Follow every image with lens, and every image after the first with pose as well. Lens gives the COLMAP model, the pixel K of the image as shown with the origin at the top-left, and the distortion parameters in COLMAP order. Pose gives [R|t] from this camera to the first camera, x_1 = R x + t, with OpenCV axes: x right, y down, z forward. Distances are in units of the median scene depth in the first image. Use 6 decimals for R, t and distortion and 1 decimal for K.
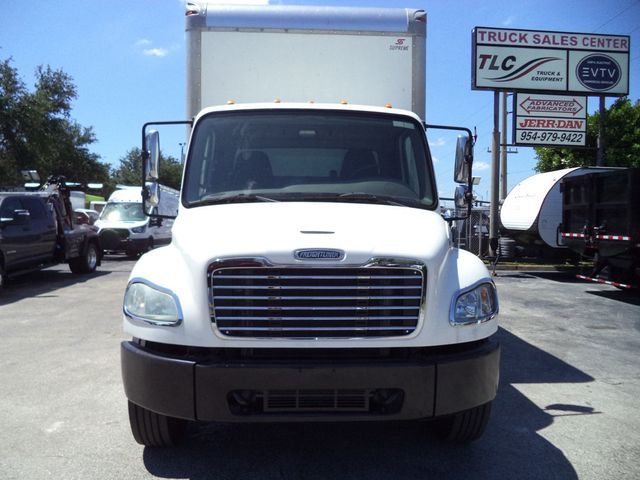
lens RADIAL K [[523.3, 0, 316.0], [0, 523.3, 234.2], [0, 0, 1]] dist [-0.021960, -0.007161]
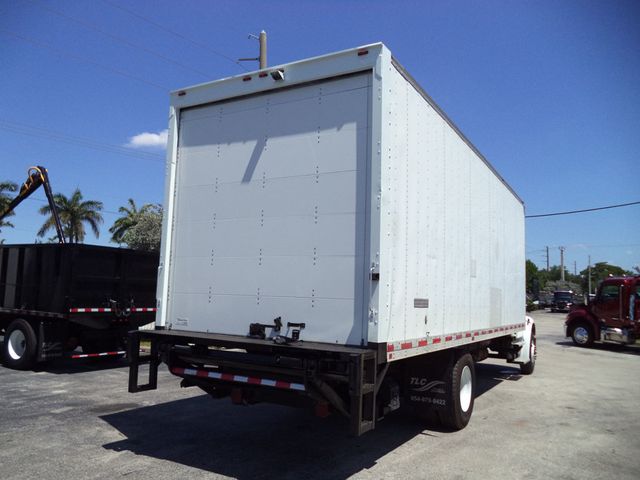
lens RADIAL K [[523.3, 0, 319.2], [0, 523.3, 237.7], [0, 0, 1]] dist [-0.021960, -0.007161]
pose [[-0.843895, 0.020079, 0.536133, -0.672450], [-0.028165, 0.996263, -0.081646, -0.123358], [-0.535769, -0.084001, -0.840176, 3.178514]]
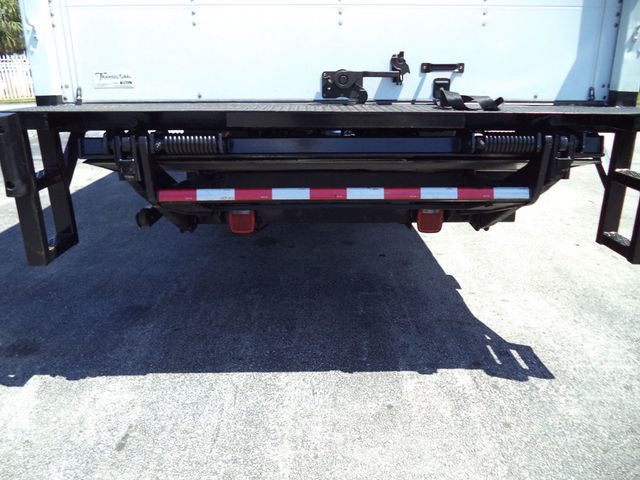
lens RADIAL K [[523.3, 0, 328.7], [0, 523.3, 240.2], [0, 0, 1]] dist [-0.021960, -0.007161]
pose [[-0.999857, -0.013936, 0.009593, -0.091935], [-0.009747, 0.937939, 0.346663, -0.063064], [-0.013829, 0.346520, -0.937941, 2.892673]]
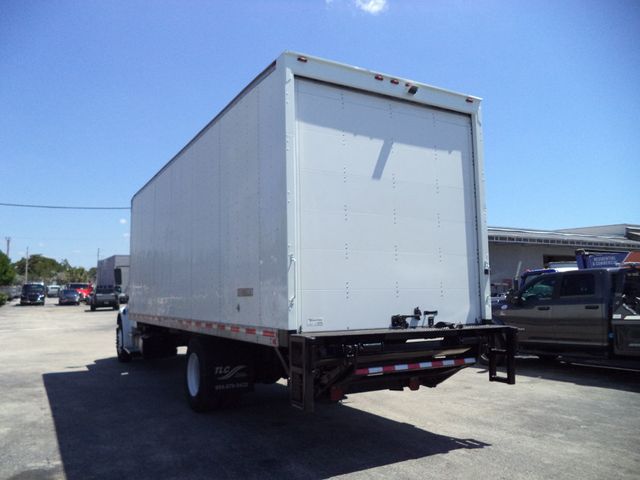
lens RADIAL K [[523.3, 0, 320.5], [0, 523.3, 239.2], [0, 0, 1]] dist [-0.021960, -0.007161]
pose [[-0.886219, -0.051641, -0.460380, 0.483877], [-0.013131, 0.996168, -0.086466, -0.100474], [0.463081, -0.070582, -0.883501, 3.263520]]
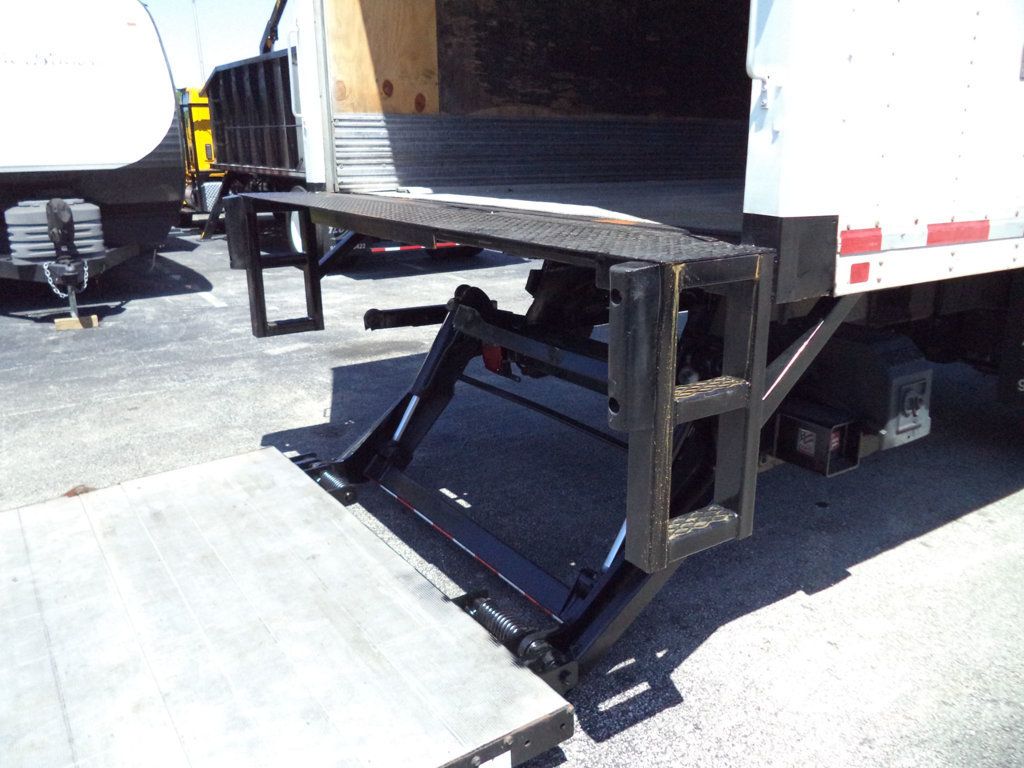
lens RADIAL K [[837.3, 0, 516.5], [0, 837.3, 393.5], [0, 0, 1]] dist [-0.021960, -0.007161]
pose [[-0.518121, -0.250729, 0.817732, -0.533517], [0.024296, 0.951368, 0.307098, -0.066945], [-0.854962, 0.178982, -0.486831, 2.699357]]
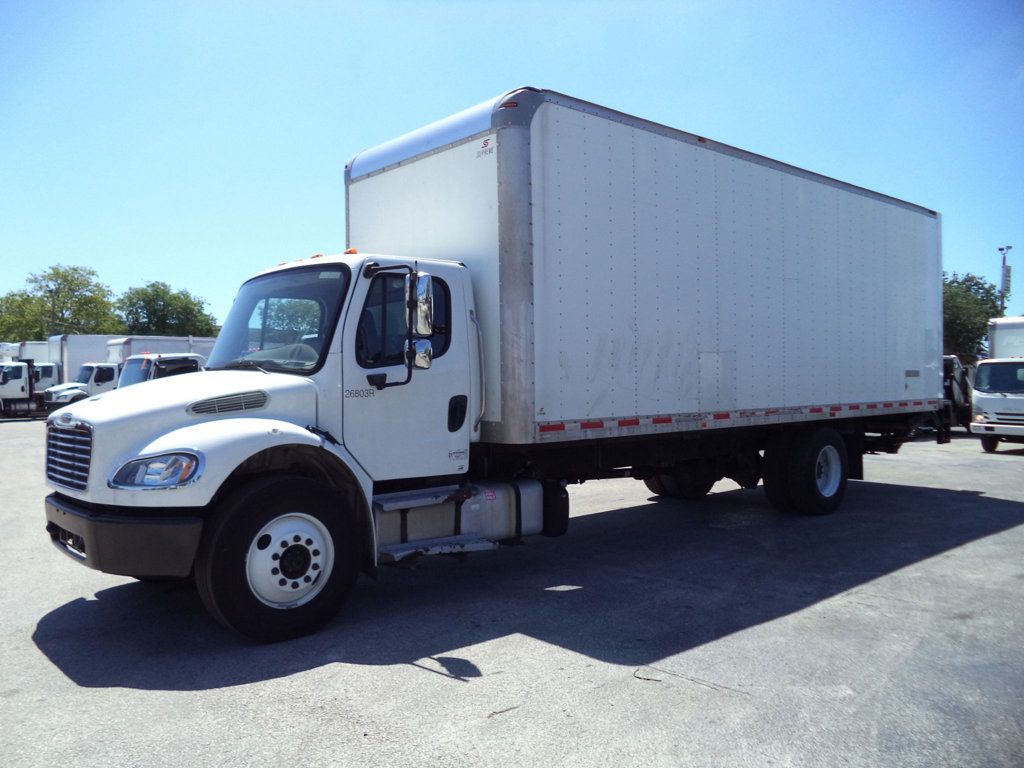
lens RADIAL K [[837.3, 0, 511.4], [0, 837.3, 383.9], [0, 0, 1]] dist [-0.021960, -0.007161]
pose [[0.624843, -0.011431, -0.780667, 1.105422], [-0.011104, 0.999662, -0.023524, -0.003088], [0.780672, 0.023367, 0.624505, 0.301711]]
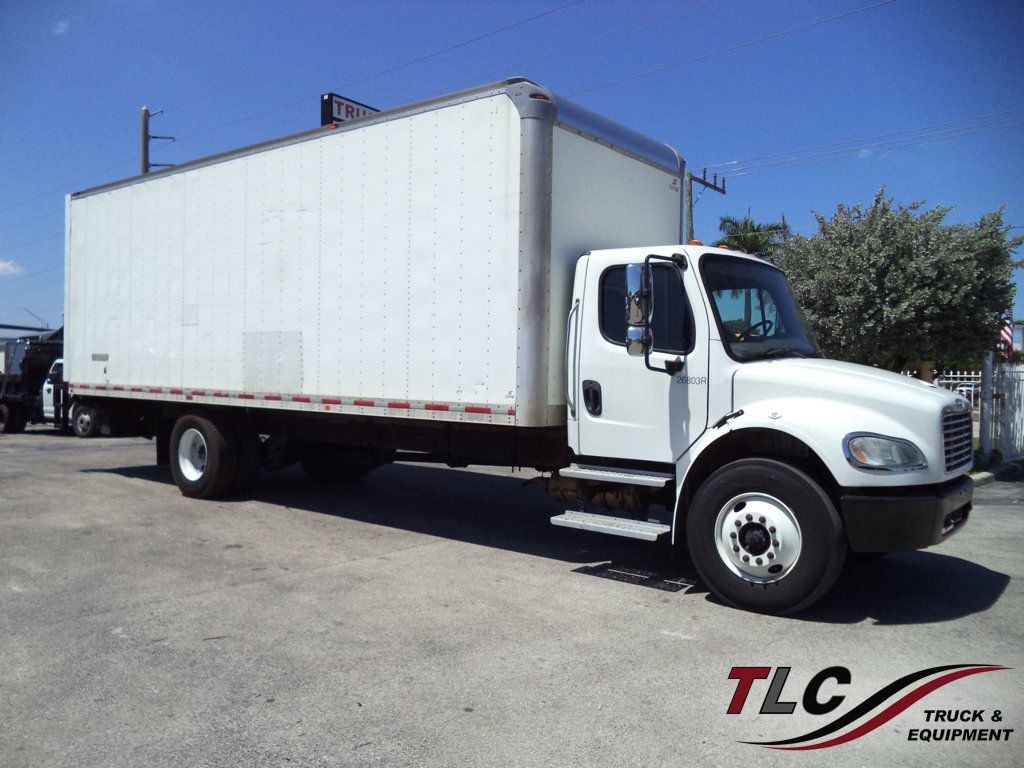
lens RADIAL K [[837.3, 0, 513.6], [0, 837.3, 381.6], [0, 0, 1]] dist [-0.021960, -0.007161]
pose [[0.653432, -0.010351, 0.756914, -1.168575], [0.015188, 0.999885, 0.000562, -0.016330], [-0.756833, 0.011128, 0.653514, 0.245699]]
